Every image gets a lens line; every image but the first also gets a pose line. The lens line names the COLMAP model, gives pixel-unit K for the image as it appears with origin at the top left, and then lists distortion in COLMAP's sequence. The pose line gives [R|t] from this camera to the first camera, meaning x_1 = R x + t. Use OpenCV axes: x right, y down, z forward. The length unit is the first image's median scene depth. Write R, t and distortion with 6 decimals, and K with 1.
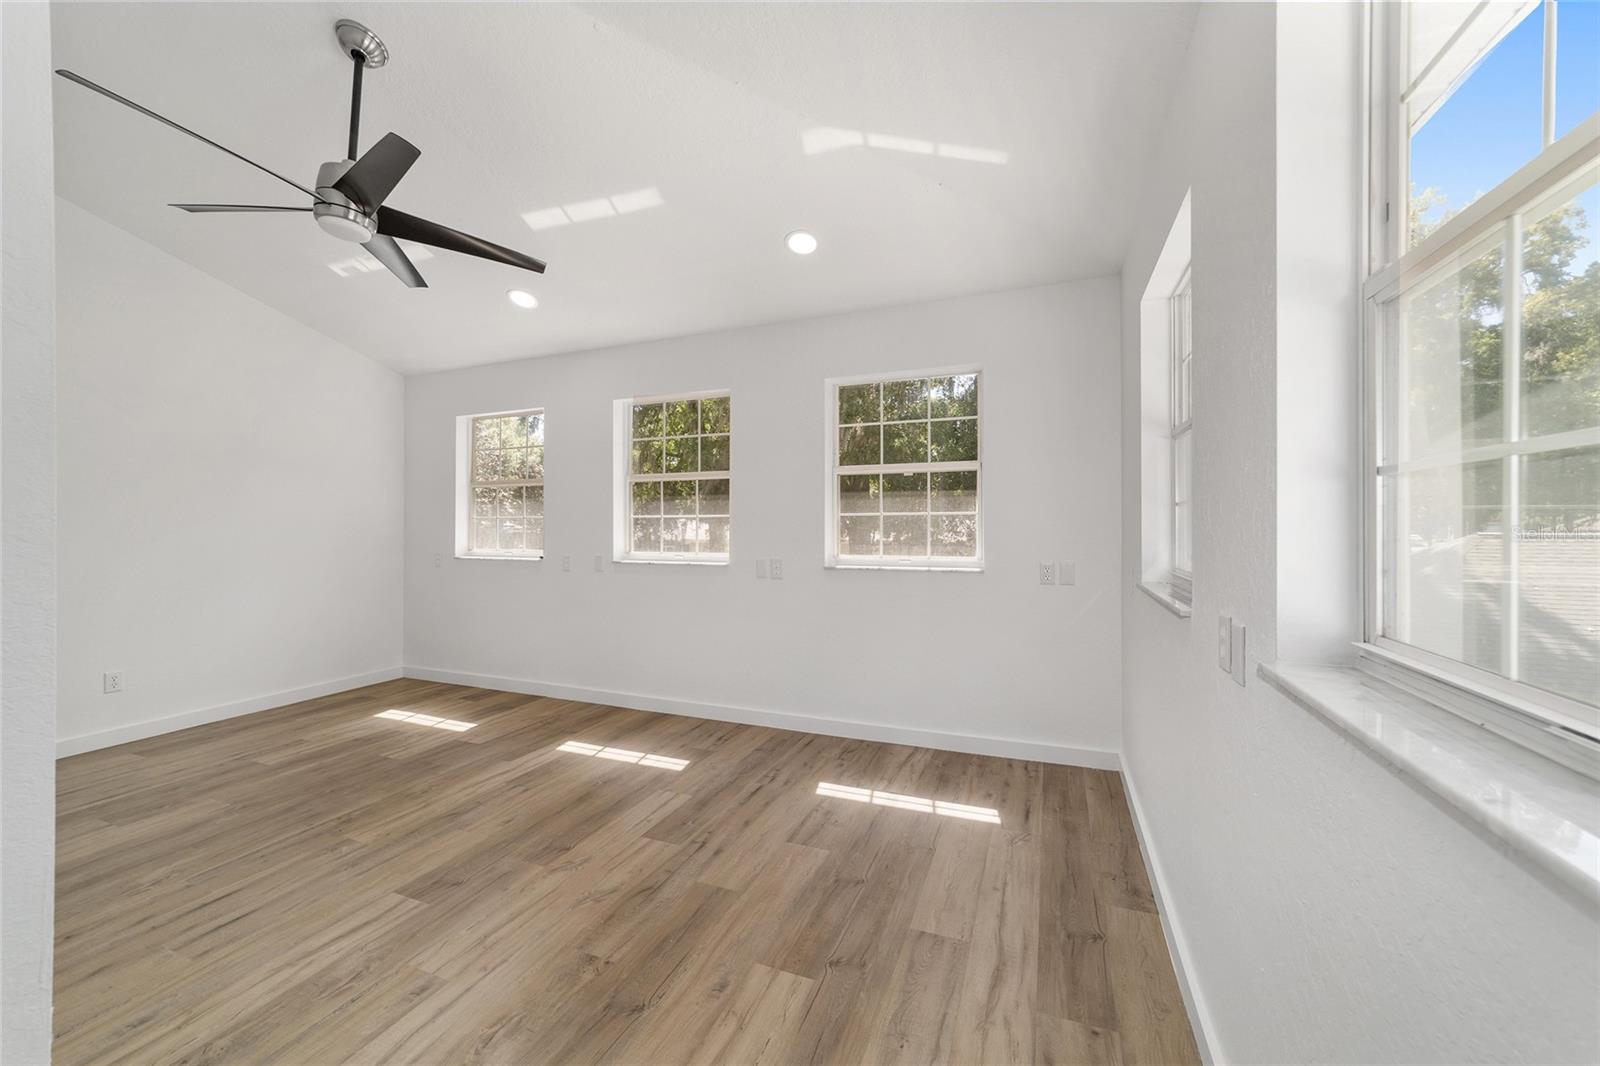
lens RADIAL K [[613.4, 0, 799.4], [0, 613.4, 529.9], [0, 0, 1]] dist [-0.012551, 0.006417]
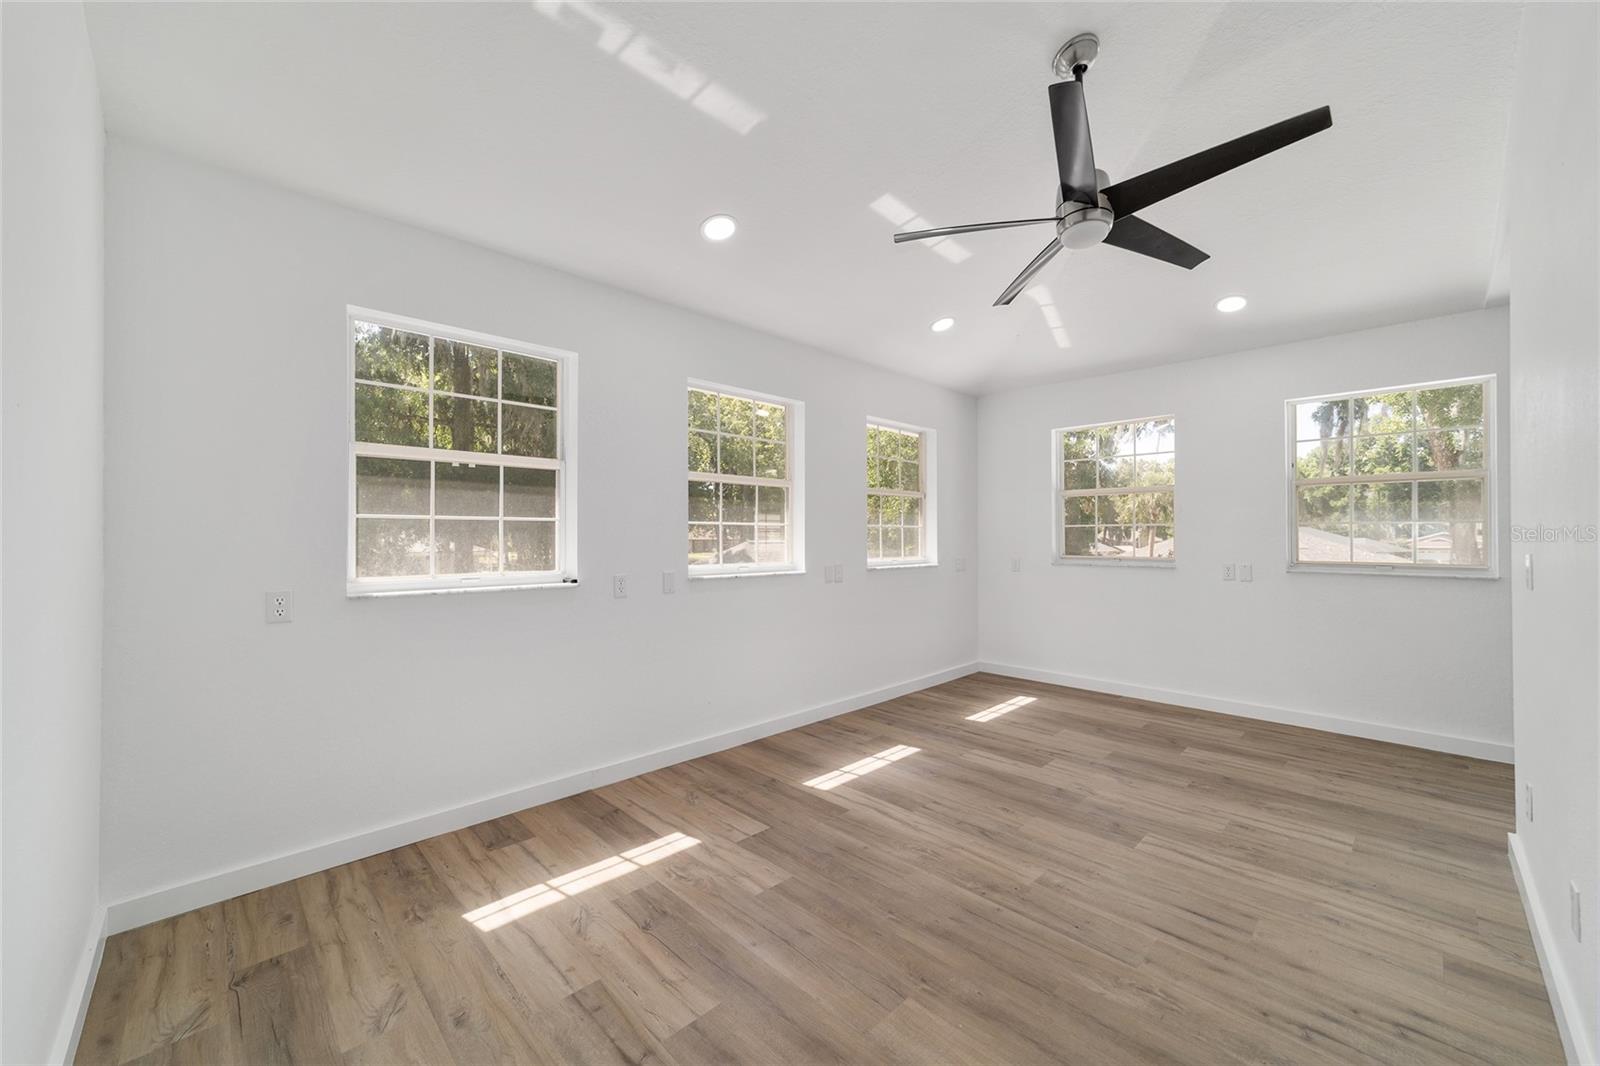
lens RADIAL K [[613.4, 0, 805.5], [0, 613.4, 533.9], [0, 0, 1]] dist [-0.012551, 0.006417]
pose [[0.392324, 0.005597, 0.919810, -1.352278], [0.002678, 0.999970, -0.007226, 0.000116], [-0.919823, 0.005298, 0.392298, 0.759151]]
